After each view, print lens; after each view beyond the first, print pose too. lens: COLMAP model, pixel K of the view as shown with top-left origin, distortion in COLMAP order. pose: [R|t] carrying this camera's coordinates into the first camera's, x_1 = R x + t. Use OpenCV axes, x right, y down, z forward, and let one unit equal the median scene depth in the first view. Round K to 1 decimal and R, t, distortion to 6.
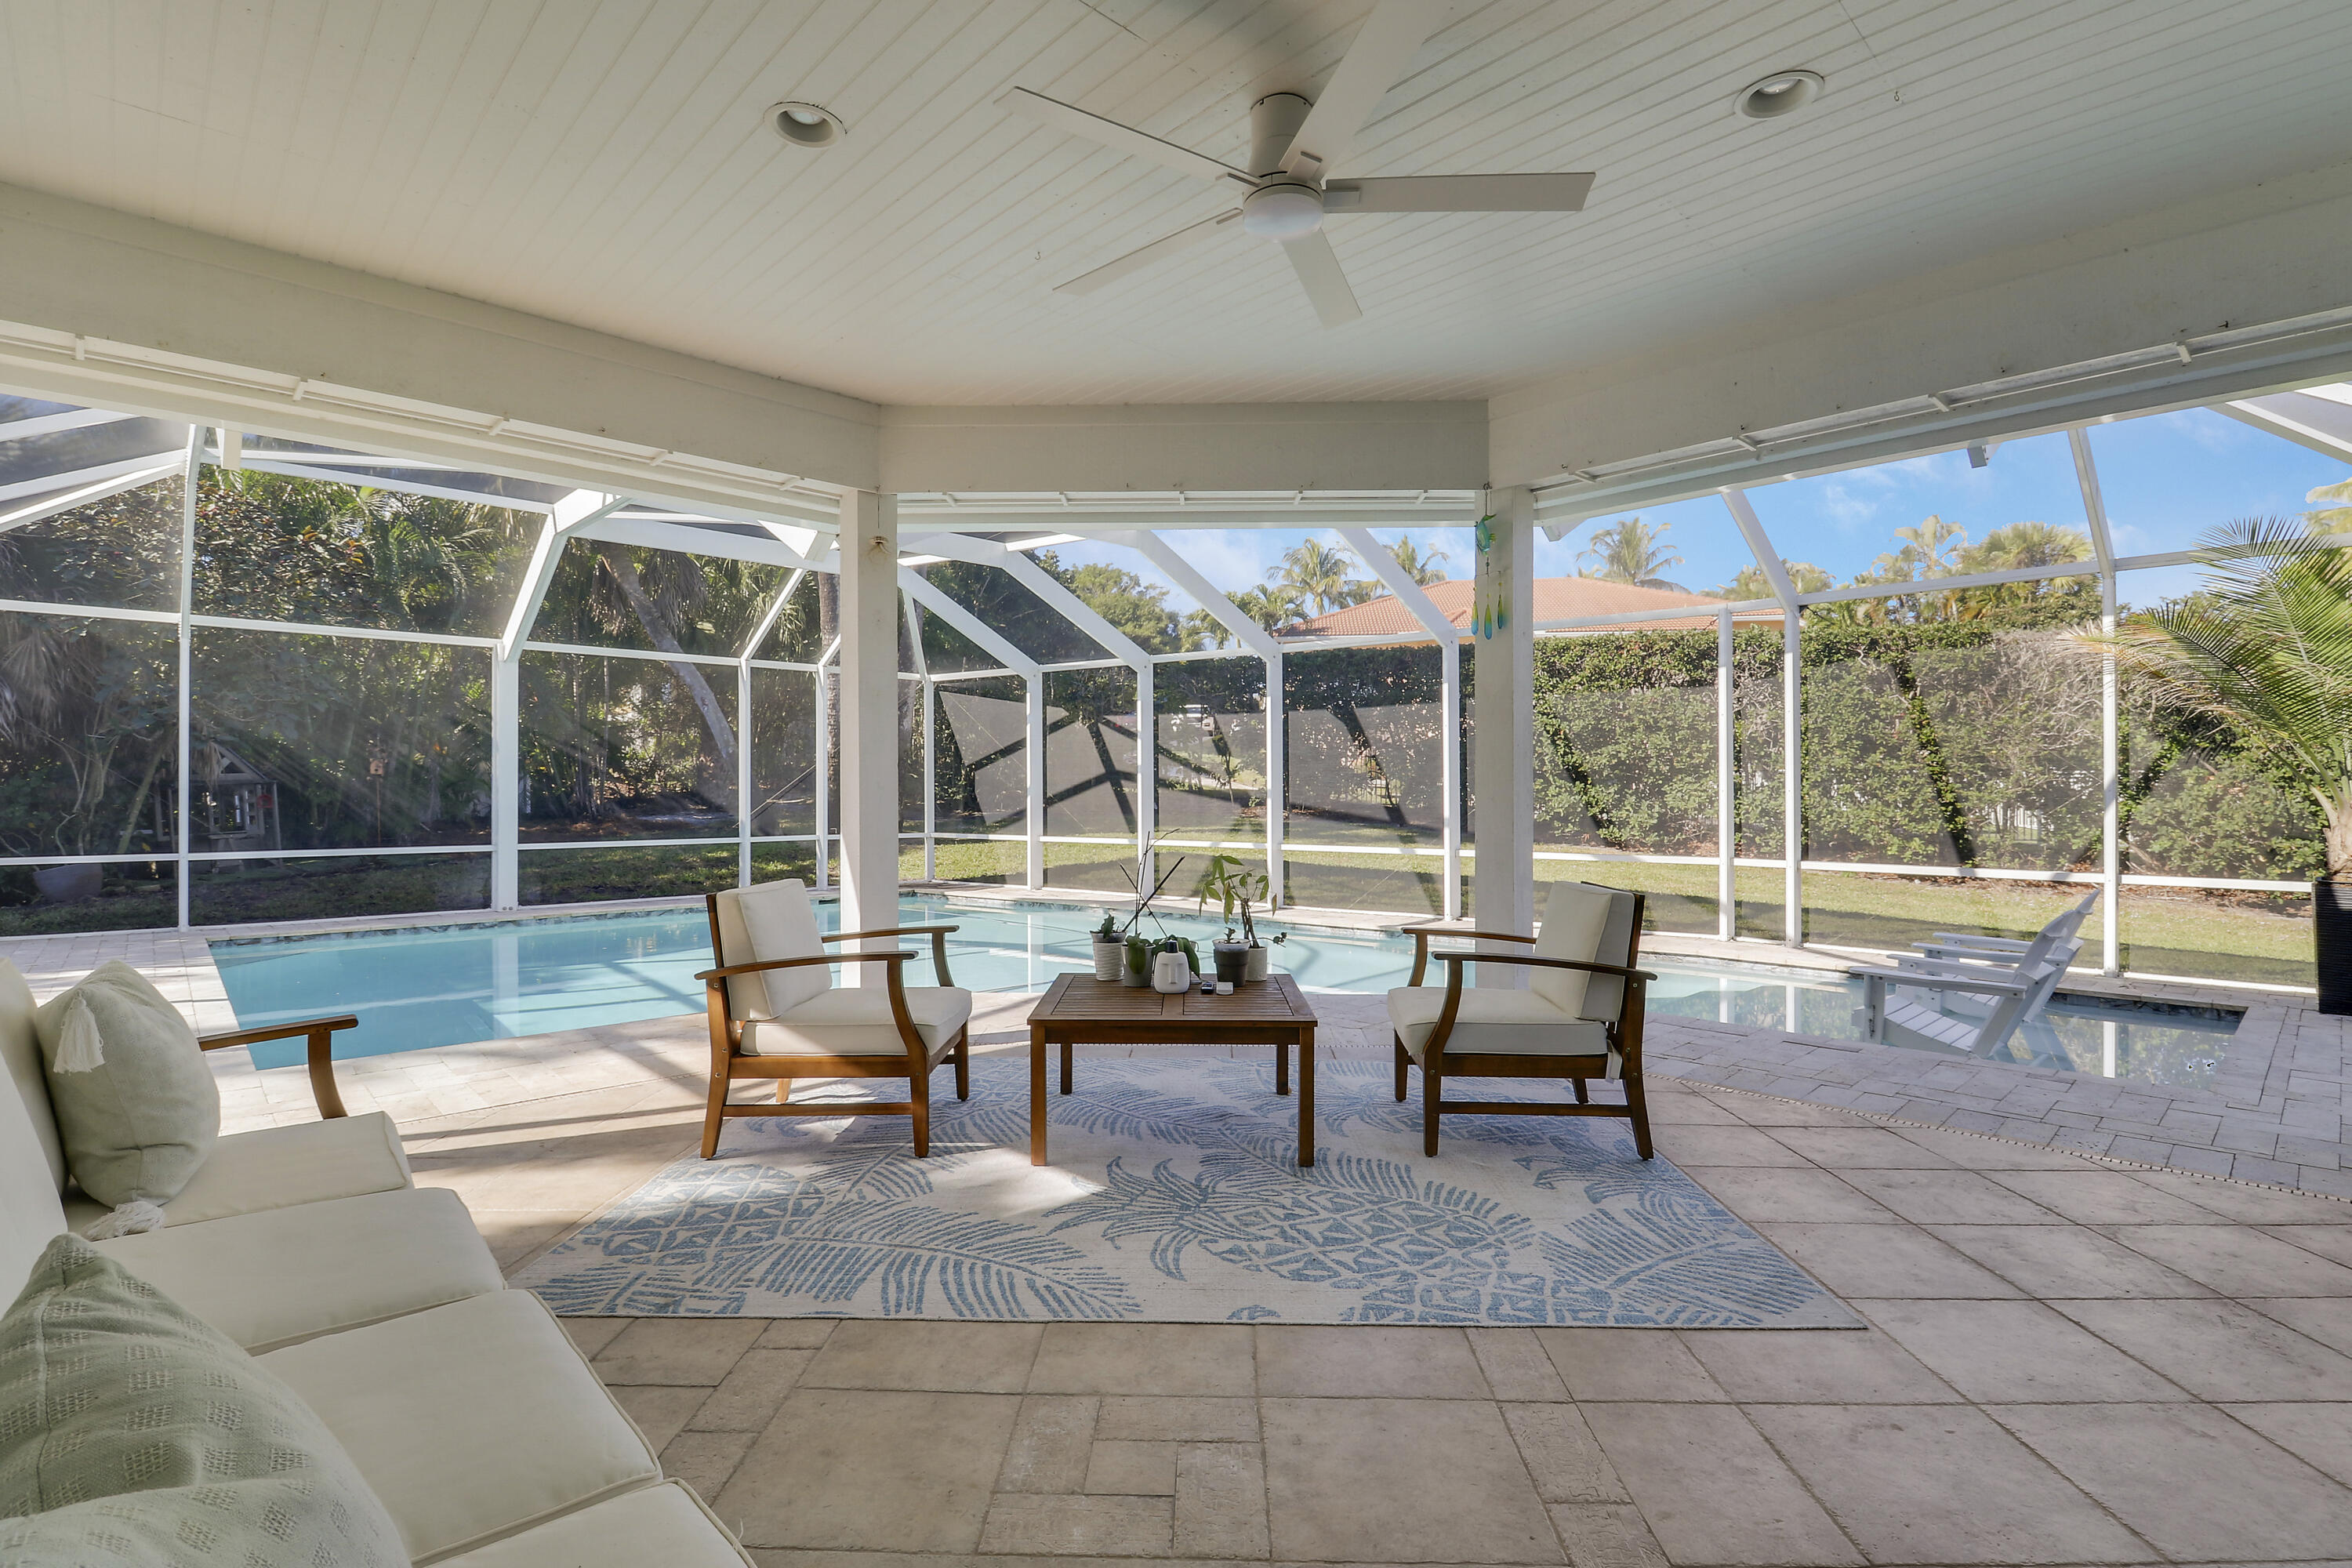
lens RADIAL K [[1106.0, 0, 1190.9], [0, 1106.0, 768.9], [0, 0, 1]] dist [0.000091, -0.014625]
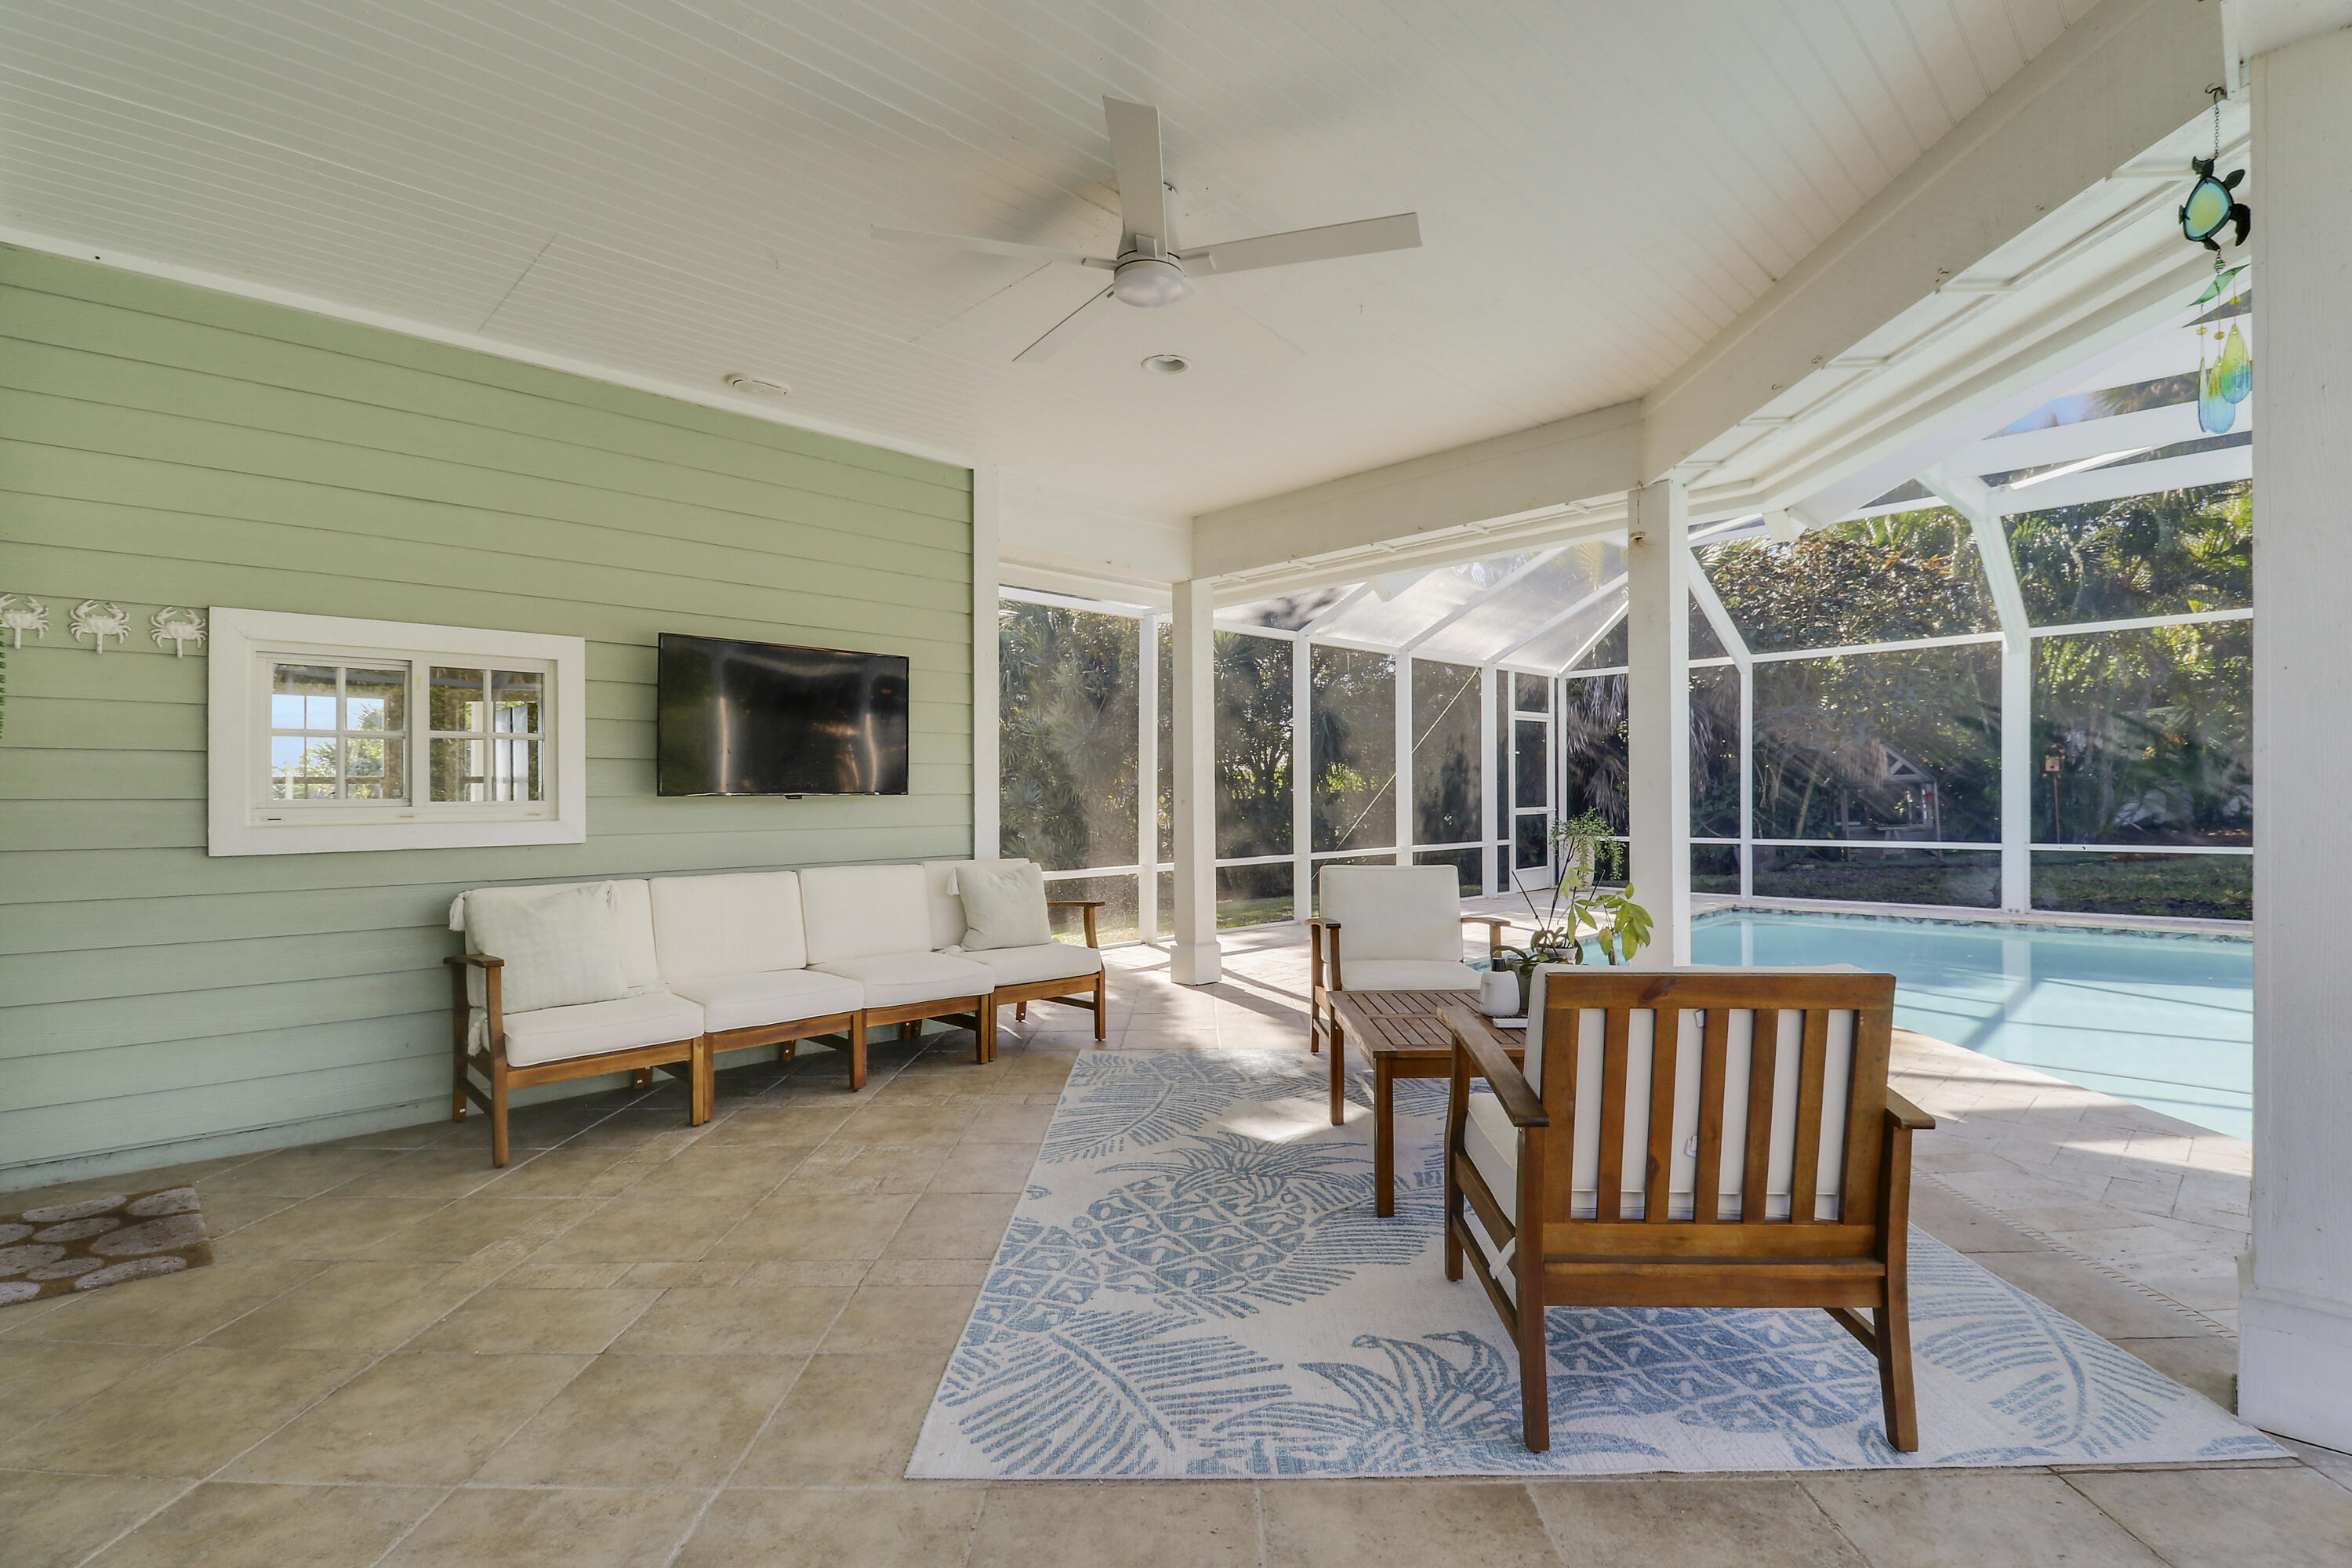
lens RADIAL K [[1102.2, 0, 1215.1], [0, 1102.2, 792.7], [0, 0, 1]] dist [-0.000564, -0.000219]
pose [[0.026994, -0.004930, -0.999623, 1.014100], [0.030475, 0.999527, -0.004106, 0.019585], [0.999171, -0.030352, 0.027132, 0.874933]]
